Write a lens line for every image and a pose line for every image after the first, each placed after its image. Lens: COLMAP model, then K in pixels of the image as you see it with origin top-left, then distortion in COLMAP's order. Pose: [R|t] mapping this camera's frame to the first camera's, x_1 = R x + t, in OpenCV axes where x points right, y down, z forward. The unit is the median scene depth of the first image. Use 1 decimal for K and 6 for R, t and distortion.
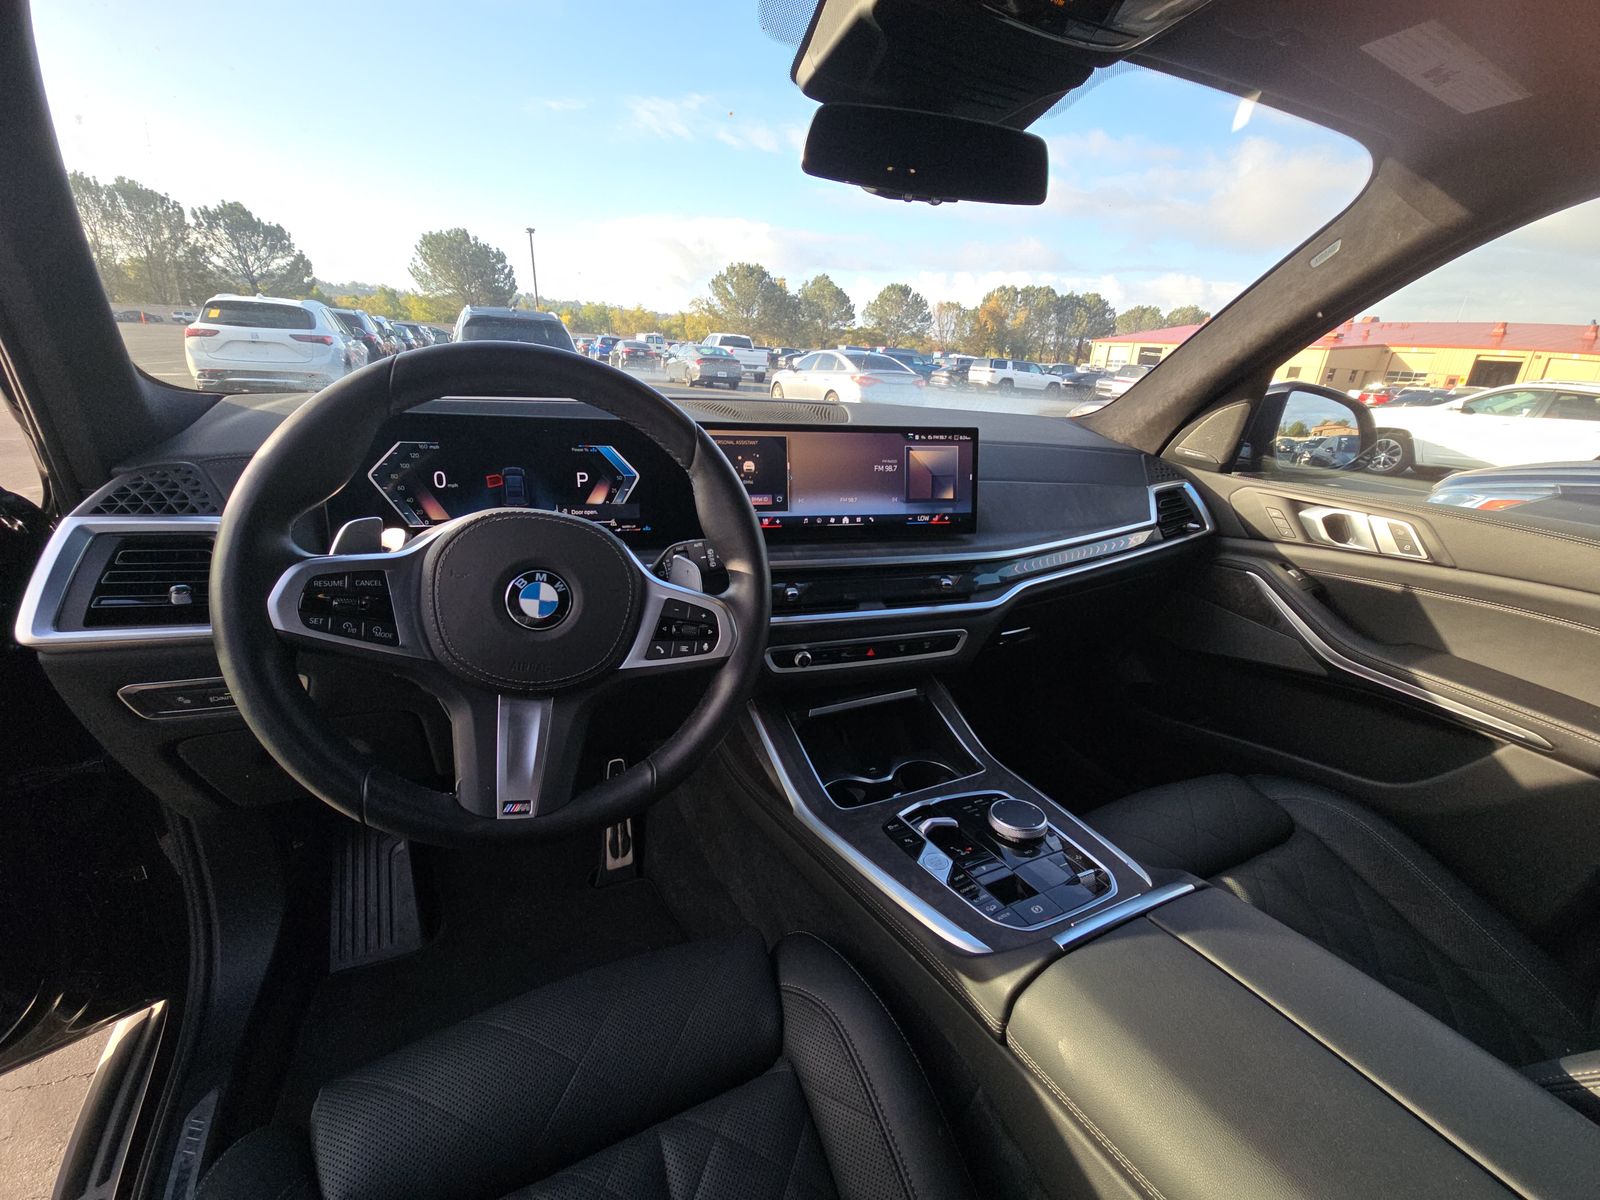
lens RADIAL K [[645.8, 0, 806.1], [0, 645.8, 598.9], [0, 0, 1]] dist [0.009268, -0.006752]
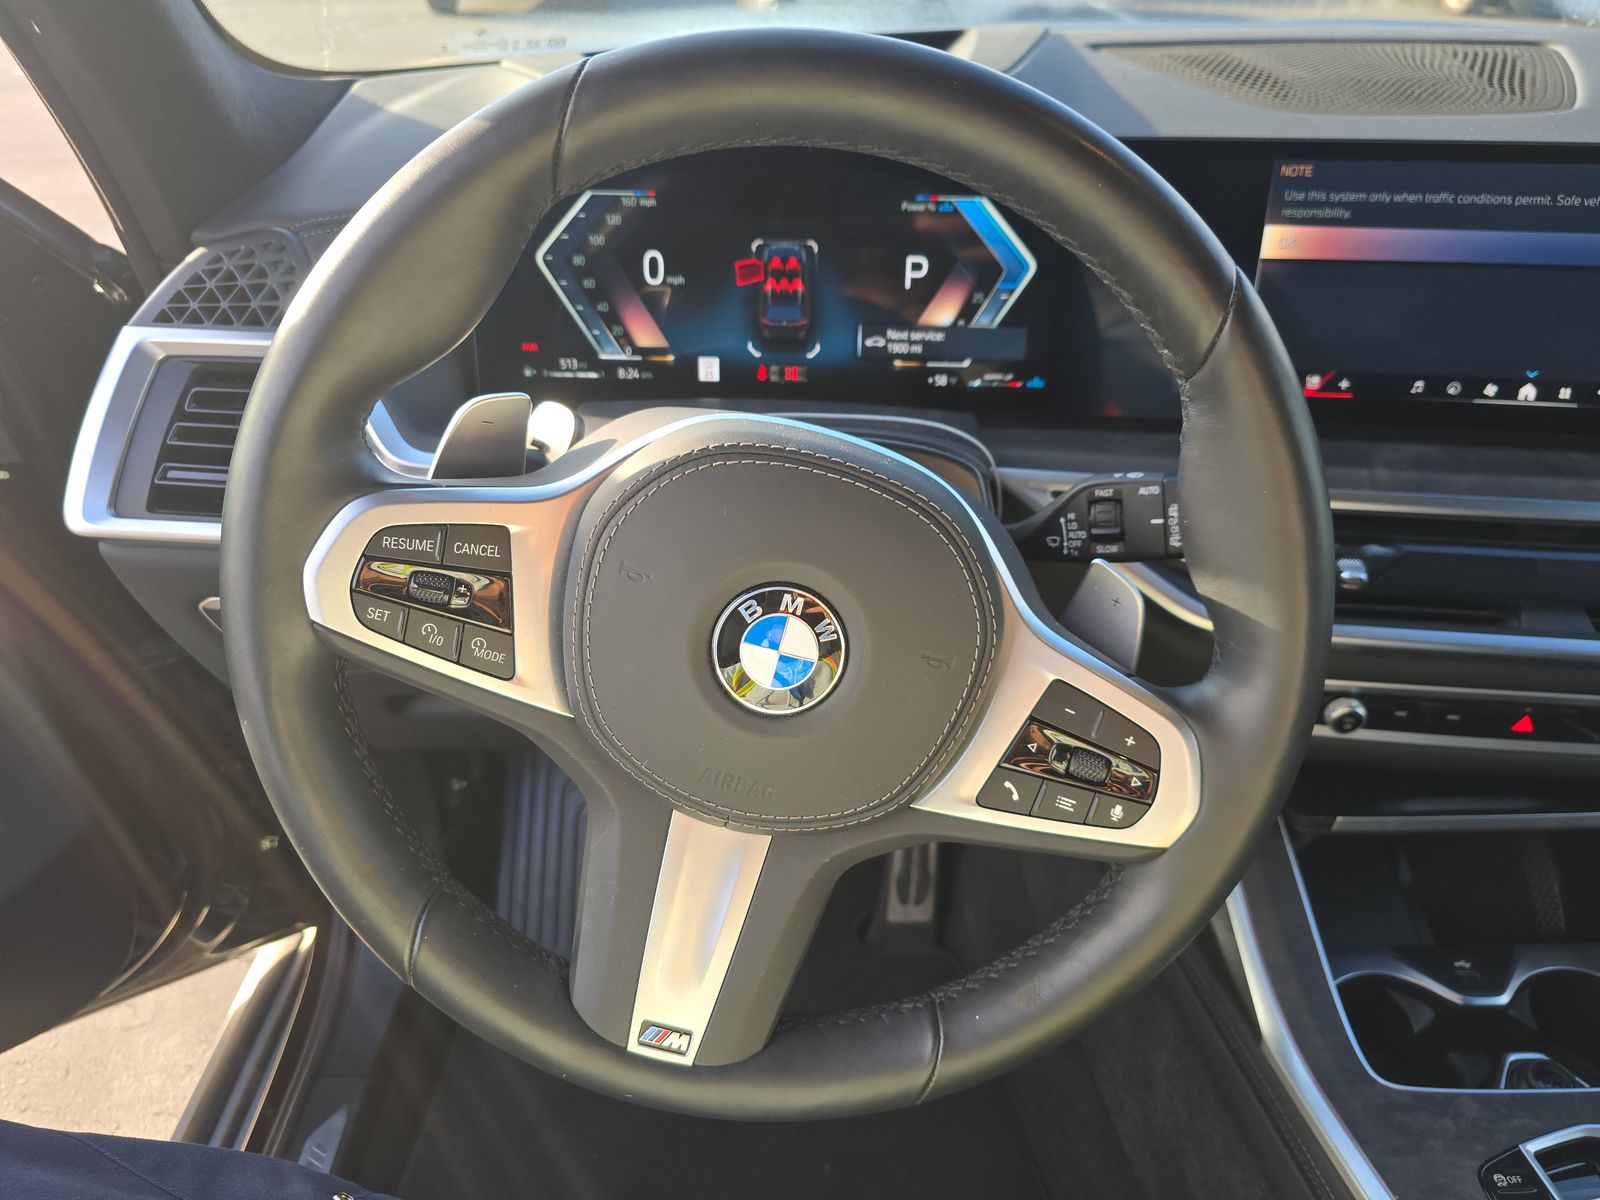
lens RADIAL K [[1069.0, 0, 804.8], [0, 1069.0, 553.4], [0, 0, 1]] dist [0.015962, -0.025982]
pose [[0.903548, 0.176904, -0.390263, -0.083505], [-0.088486, 0.968198, 0.234013, -0.173986], [0.419250, -0.176909, 0.890468, 0.249640]]
